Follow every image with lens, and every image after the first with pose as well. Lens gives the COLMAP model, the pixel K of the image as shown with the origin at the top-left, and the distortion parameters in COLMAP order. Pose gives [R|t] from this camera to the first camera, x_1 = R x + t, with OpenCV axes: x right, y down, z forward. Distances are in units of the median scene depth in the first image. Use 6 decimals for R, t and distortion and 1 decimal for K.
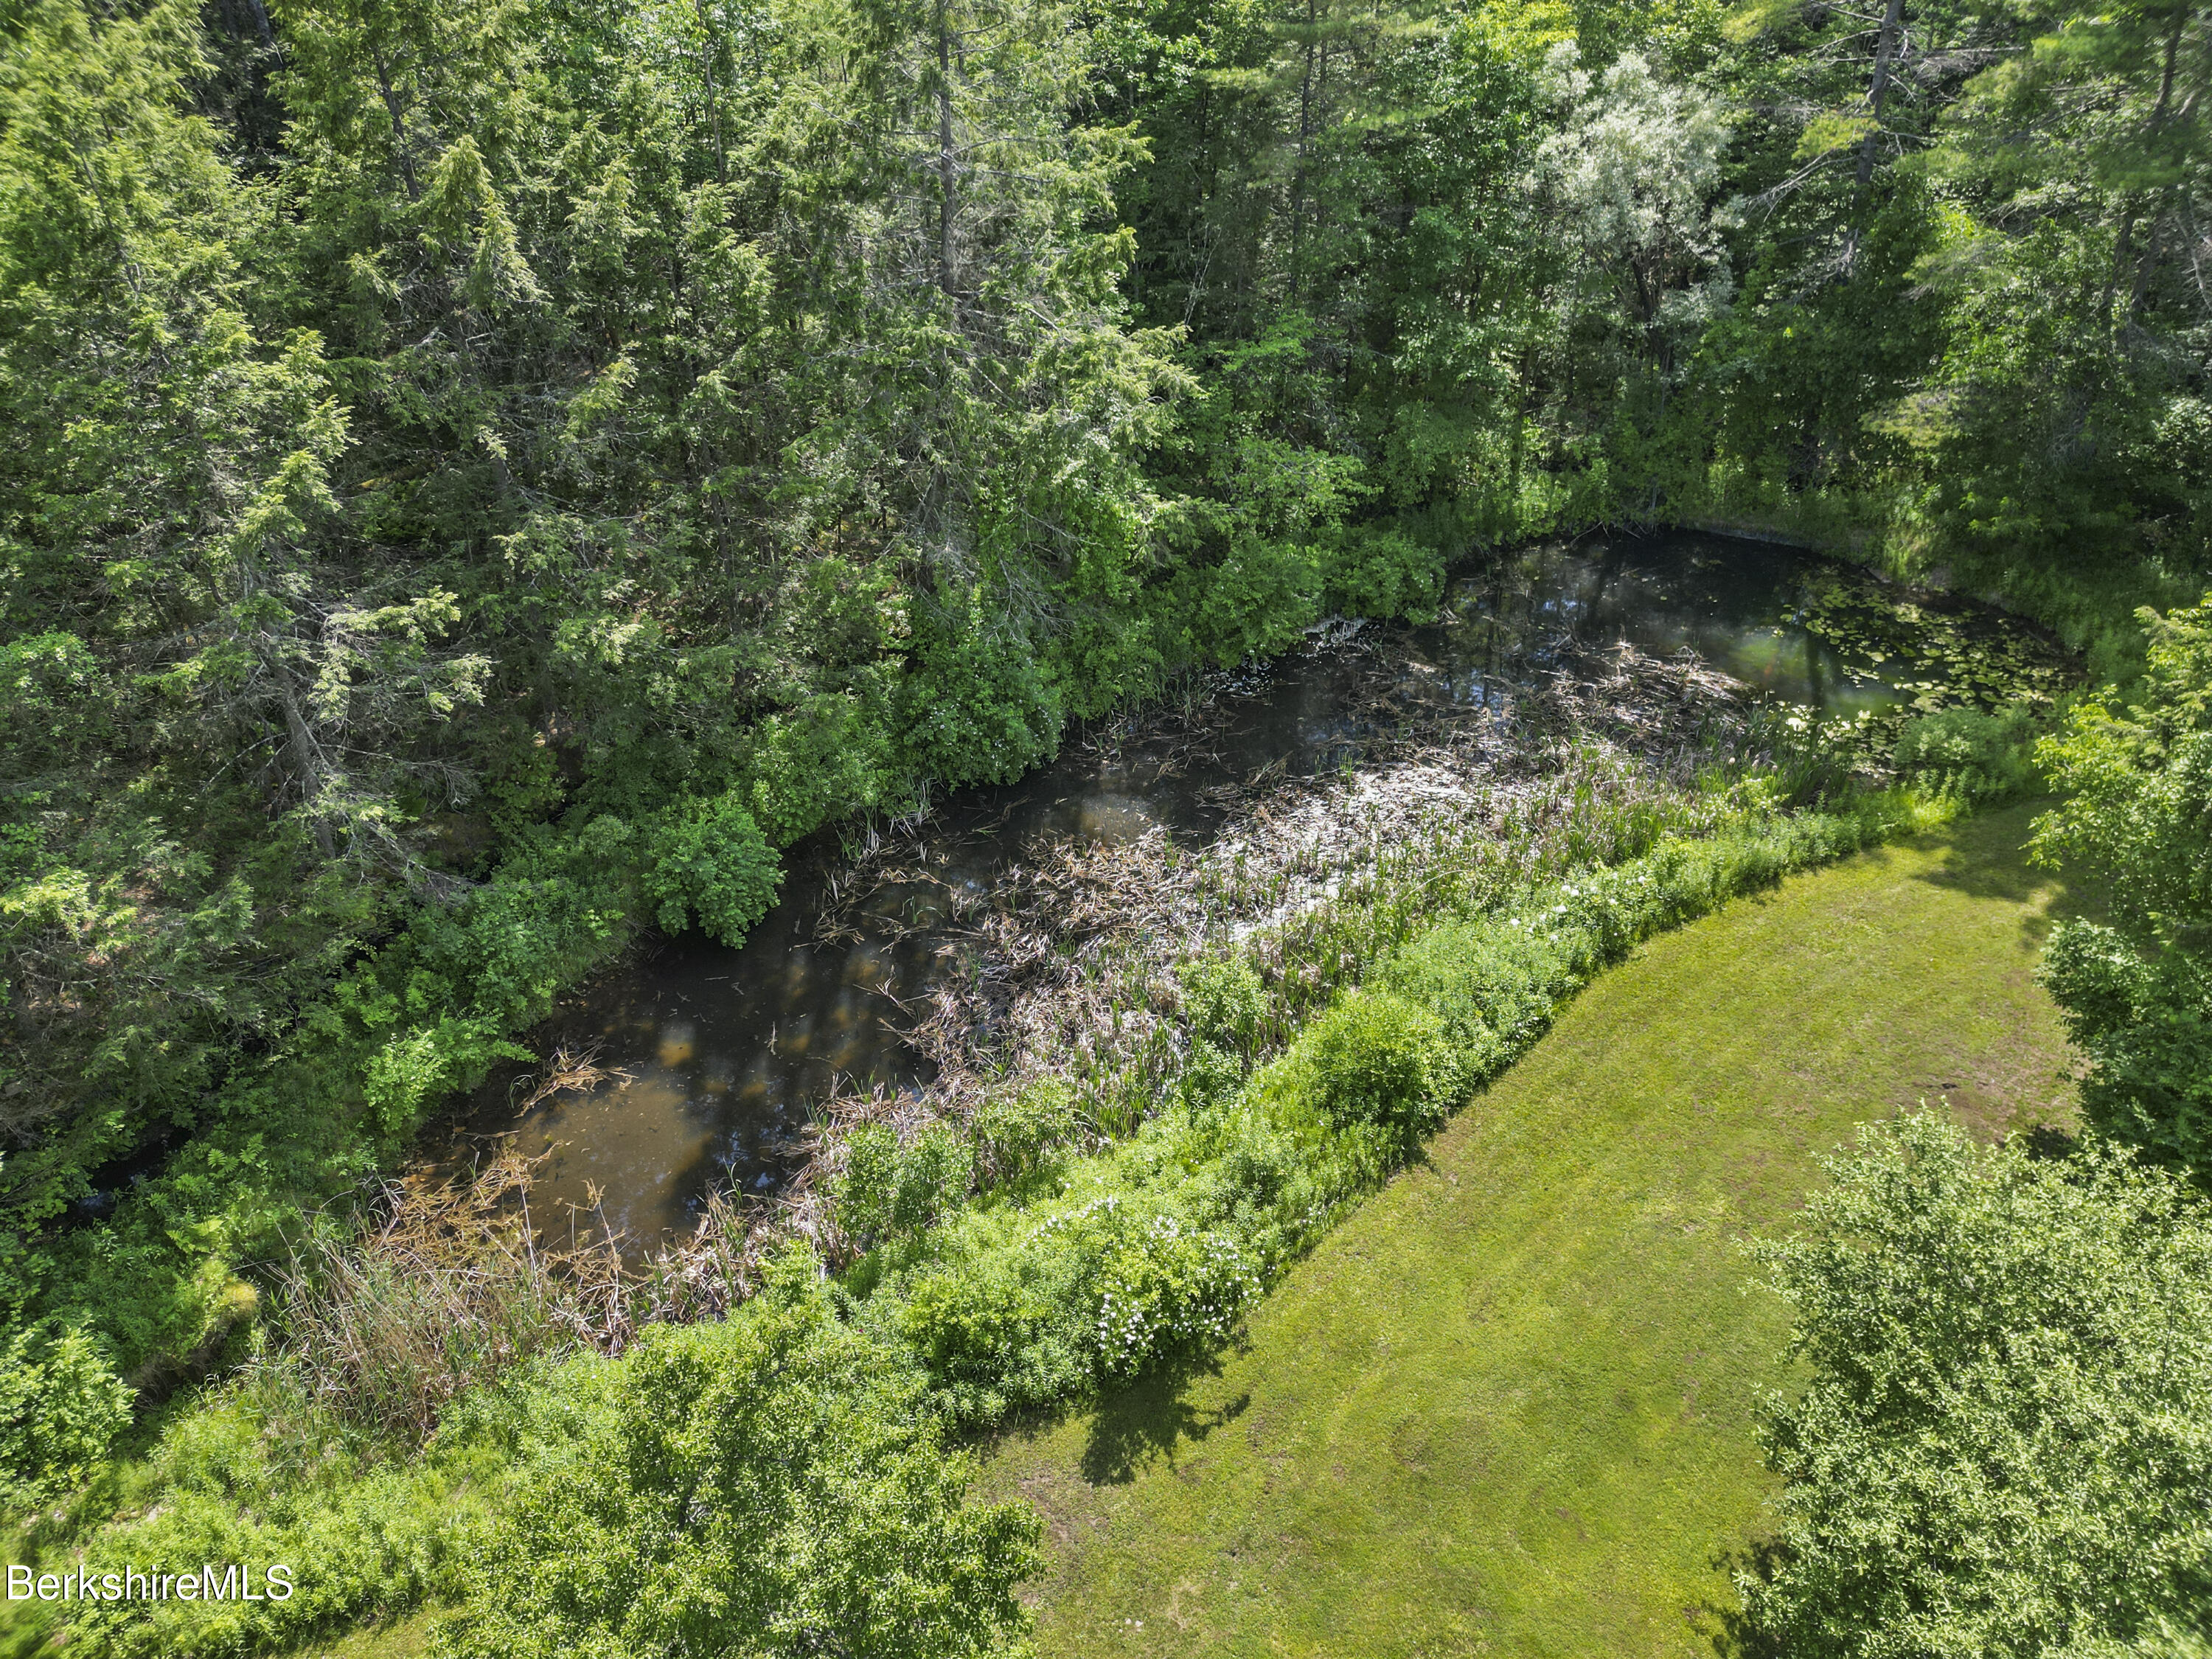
lens RADIAL K [[1506.3, 0, 1132.4], [0, 1506.3, 808.9], [0, 0, 1]] dist [0.002412, 0.000636]
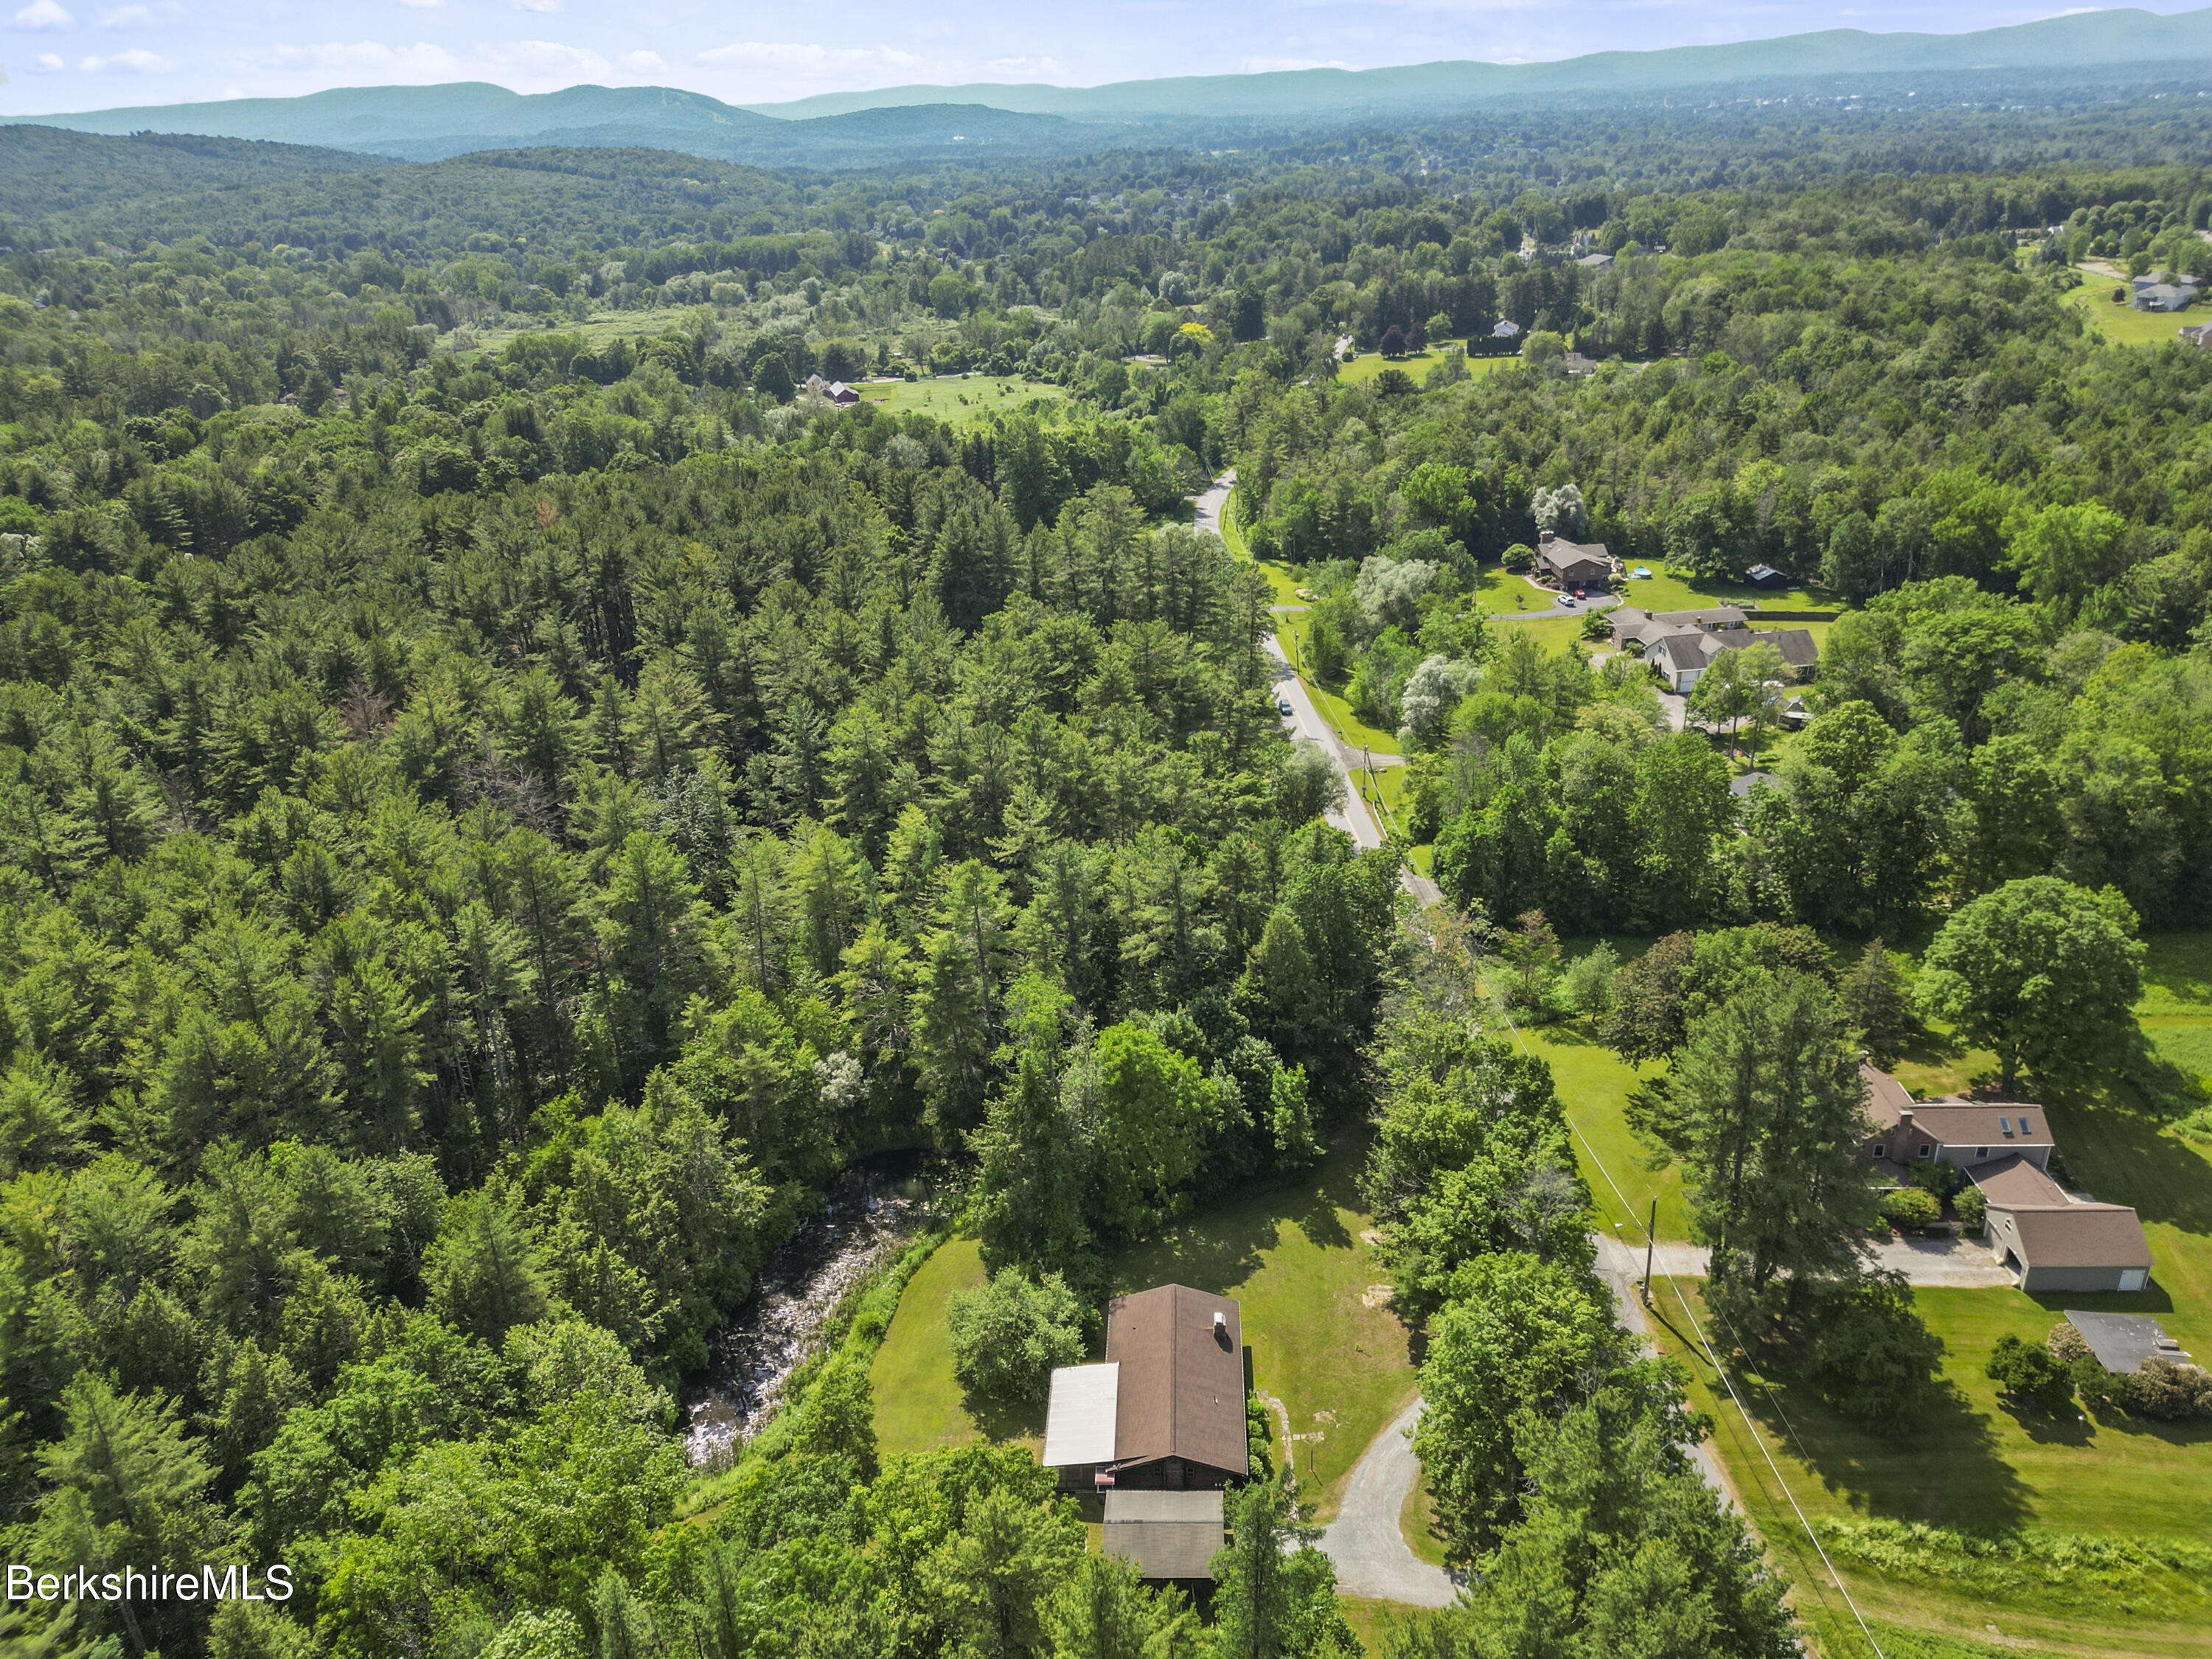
lens RADIAL K [[1506.3, 0, 1132.4], [0, 1506.3, 808.9], [0, 0, 1]] dist [0.002412, 0.000636]
pose [[0.819201, -0.230790, 0.525020, -1.193618], [0.339121, 0.933196, -0.118921, -0.474098], [-0.462500, 0.275465, 0.842741, -3.603313]]
